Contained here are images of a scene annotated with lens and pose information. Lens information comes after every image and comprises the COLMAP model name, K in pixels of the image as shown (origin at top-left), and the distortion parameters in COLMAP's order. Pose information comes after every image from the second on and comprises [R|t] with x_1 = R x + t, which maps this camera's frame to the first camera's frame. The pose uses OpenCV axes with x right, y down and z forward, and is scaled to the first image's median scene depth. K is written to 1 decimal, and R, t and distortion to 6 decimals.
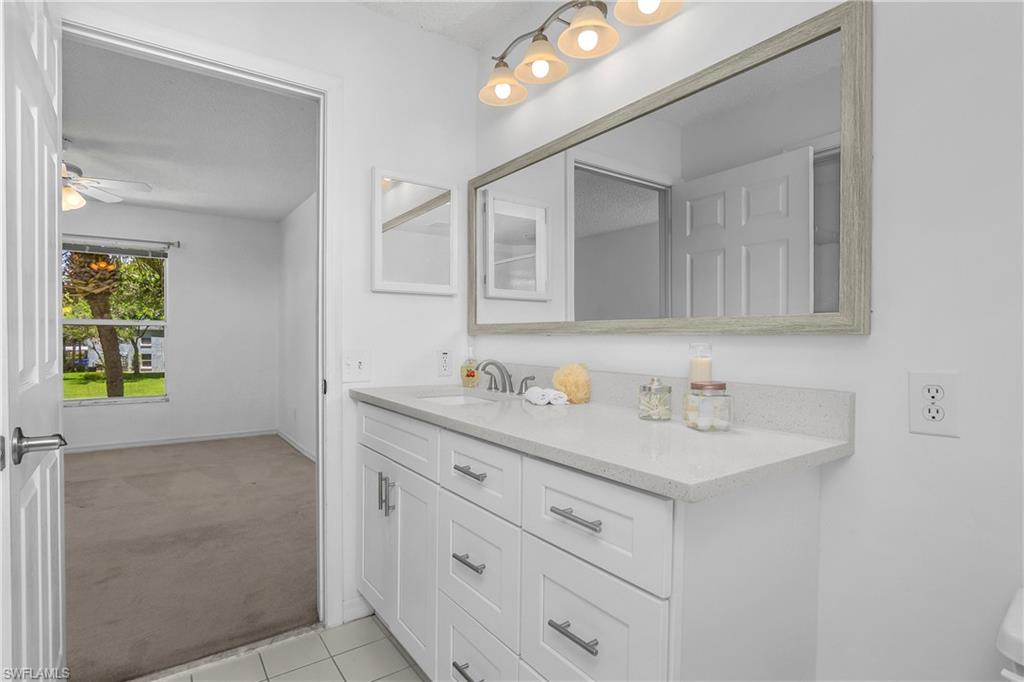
lens RADIAL K [[516.9, 0, 514.9], [0, 516.9, 343.1], [0, 0, 1]] dist [-0.003336, -0.000214]
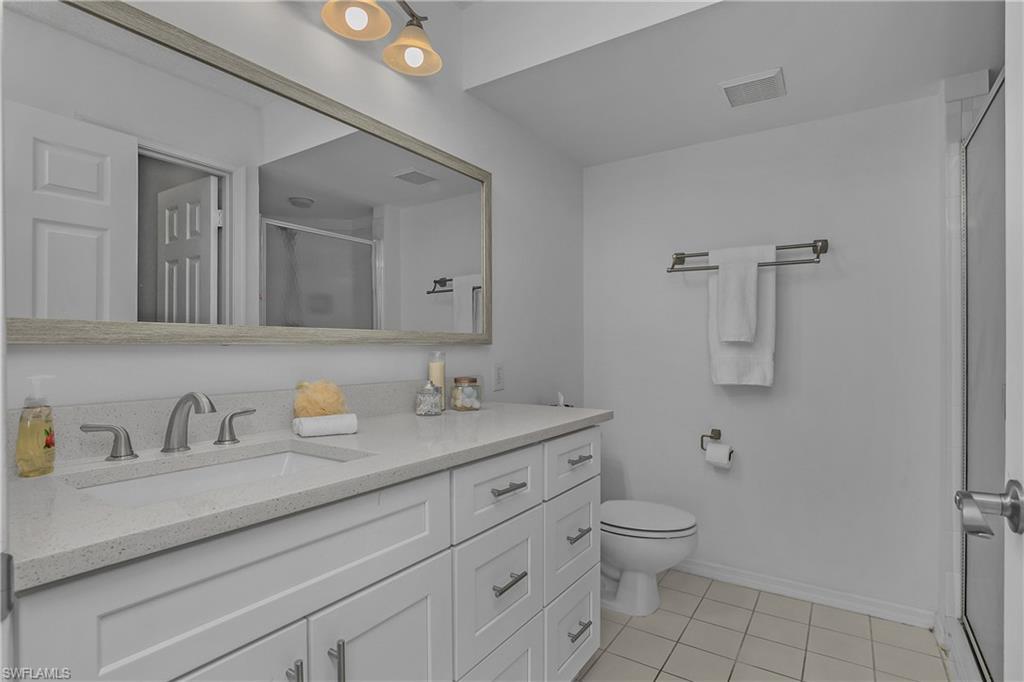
lens RADIAL K [[516.9, 0, 514.9], [0, 516.9, 343.1], [0, 0, 1]] dist [-0.003336, -0.000214]
pose [[-0.345701, 0.005713, 0.938327, -0.968223], [0.009984, 0.999947, -0.002410, -0.018591], [-0.938292, 0.008535, -0.345739, 1.267055]]
